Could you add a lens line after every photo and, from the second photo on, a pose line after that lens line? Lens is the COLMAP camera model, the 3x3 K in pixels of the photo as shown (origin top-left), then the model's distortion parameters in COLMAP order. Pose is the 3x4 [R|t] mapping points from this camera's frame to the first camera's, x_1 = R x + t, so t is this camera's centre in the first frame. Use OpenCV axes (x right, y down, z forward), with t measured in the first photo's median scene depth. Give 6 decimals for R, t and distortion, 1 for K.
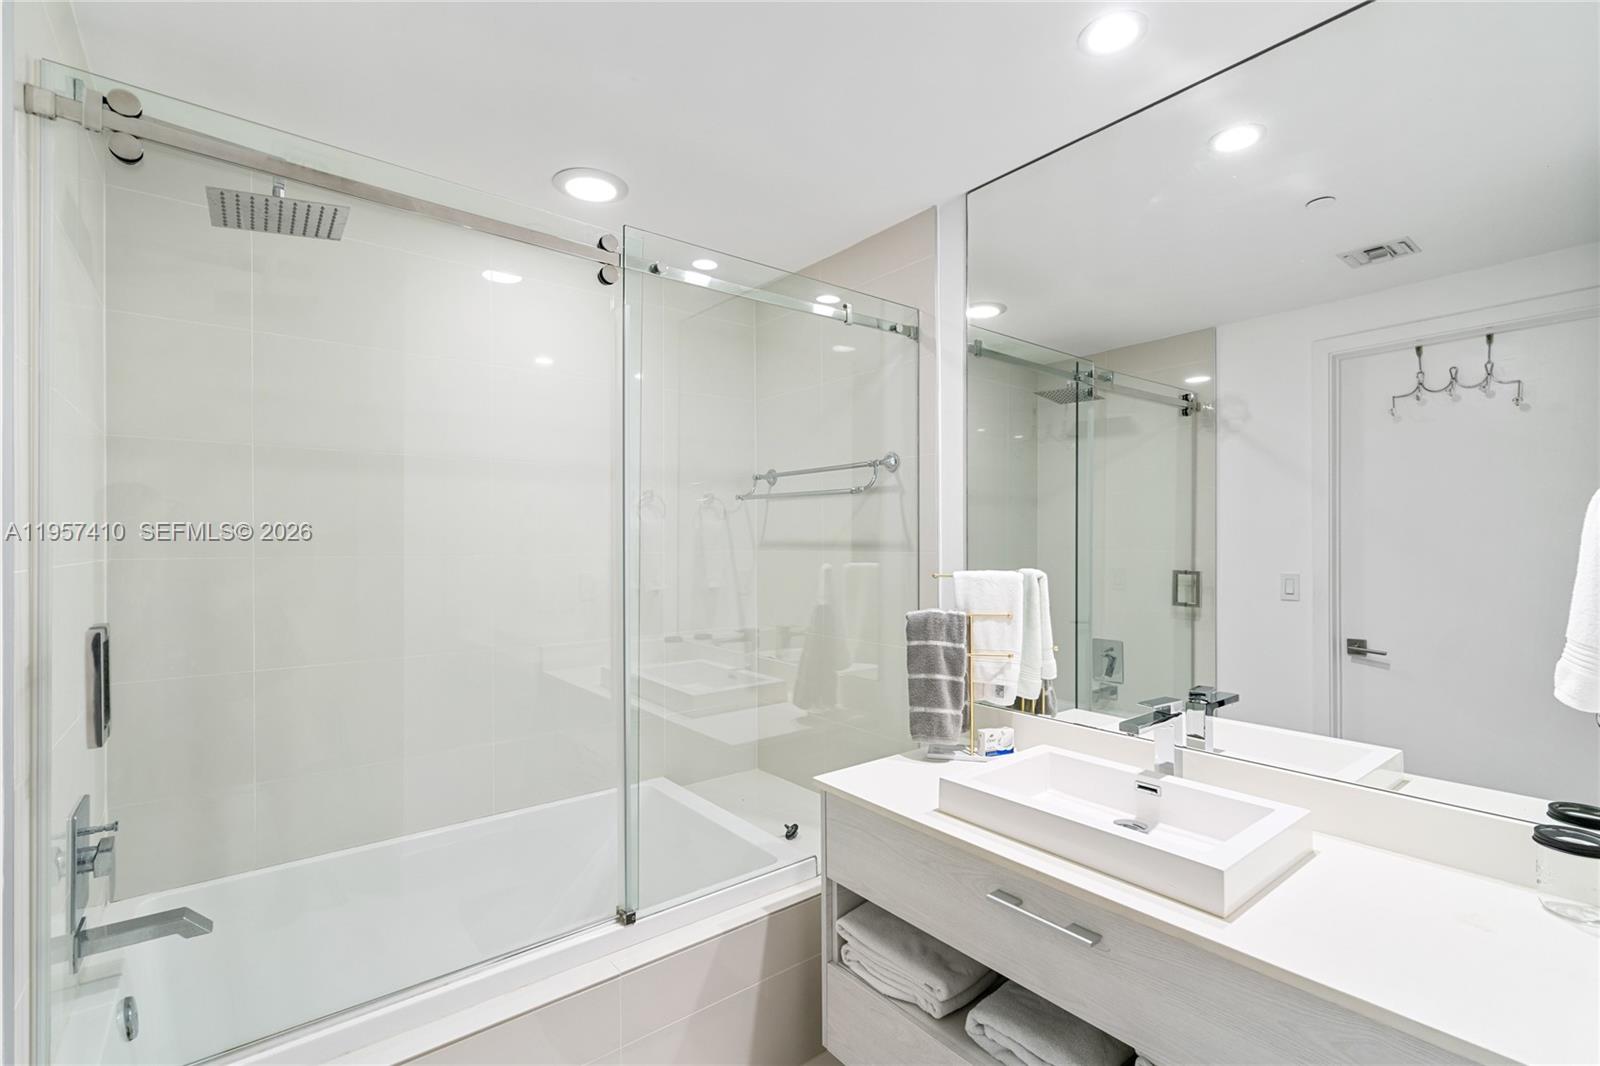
lens RADIAL K [[730.6, 0, 791.4], [0, 730.6, 535.0], [0, 0, 1]] dist [0.001122, 0.000799]
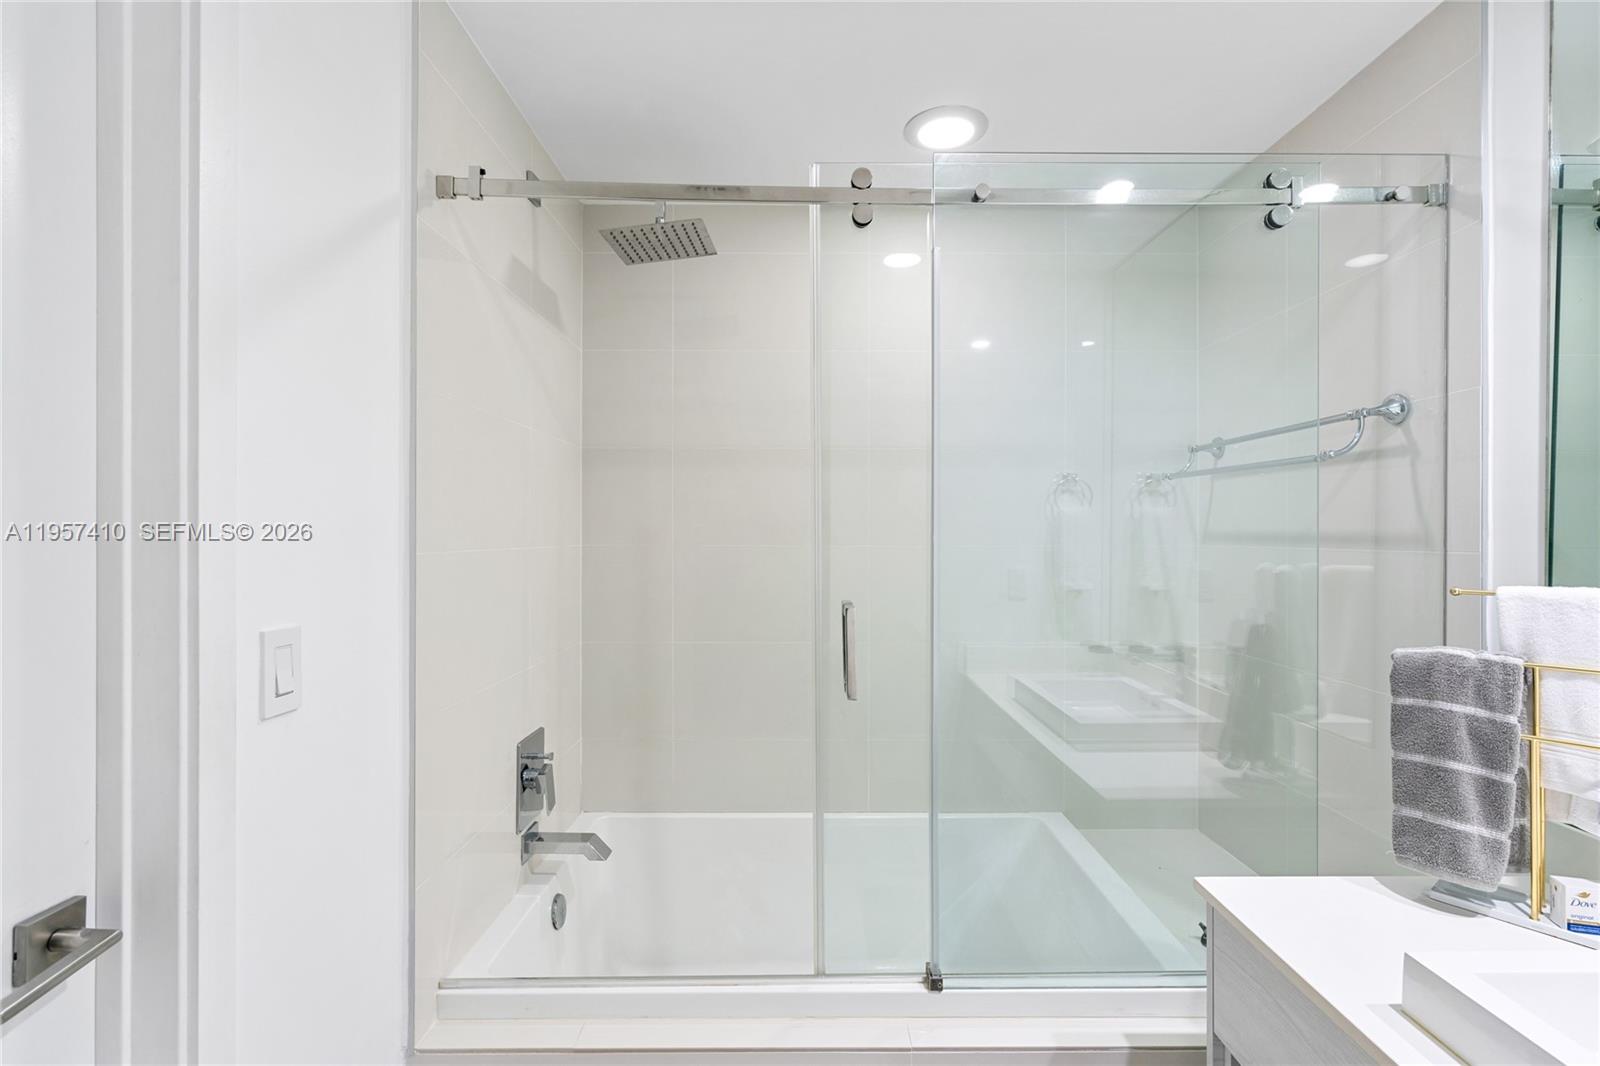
lens RADIAL K [[727.8, 0, 805.2], [0, 727.8, 528.2], [0, 0, 1]] dist [-0.002245, 0.000556]
pose [[0.789855, 0.001978, -0.613290, 0.145479], [-0.000318, 0.999996, 0.002817, 0.002894], [0.613293, -0.002030, 0.789853, 0.220700]]
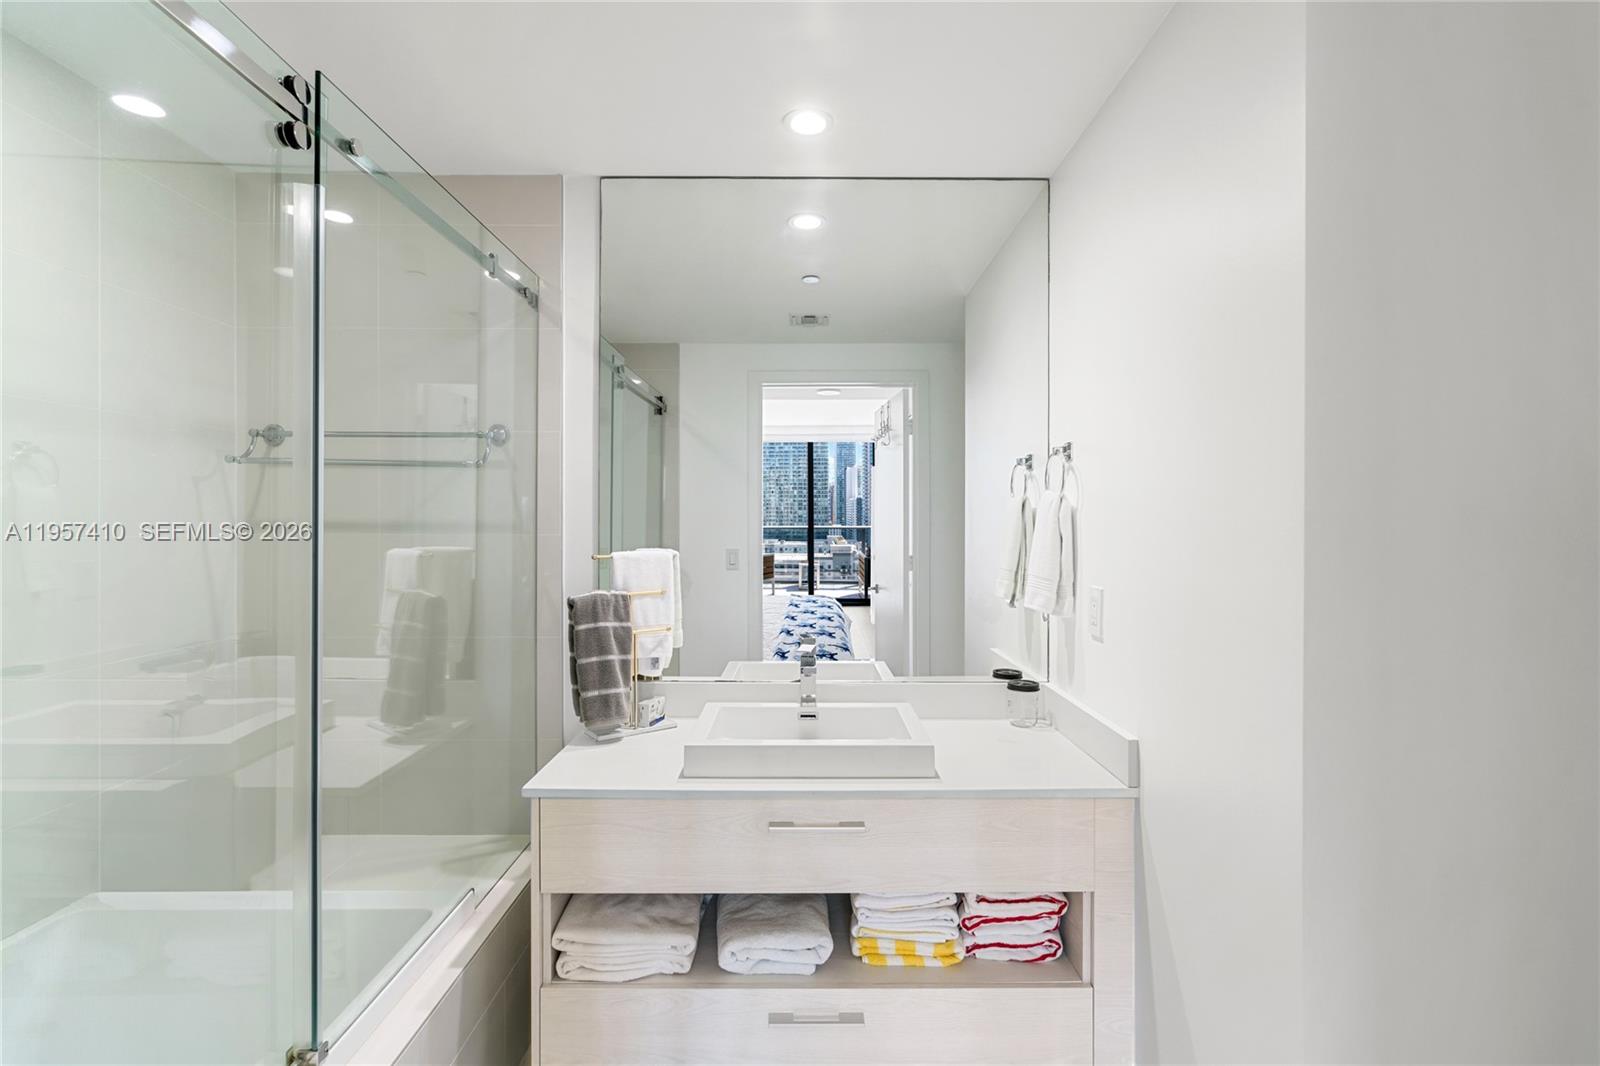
lens RADIAL K [[752.4, 0, 804.8], [0, 752.4, 509.0], [0, 0, 1]] dist [0.000650, 0.001768]
pose [[0.613873, 0.016611, 0.789230, -0.448544], [-0.009667, 0.999862, -0.013525, 0.001299], [-0.789345, 0.000674, 0.613949, 0.152267]]
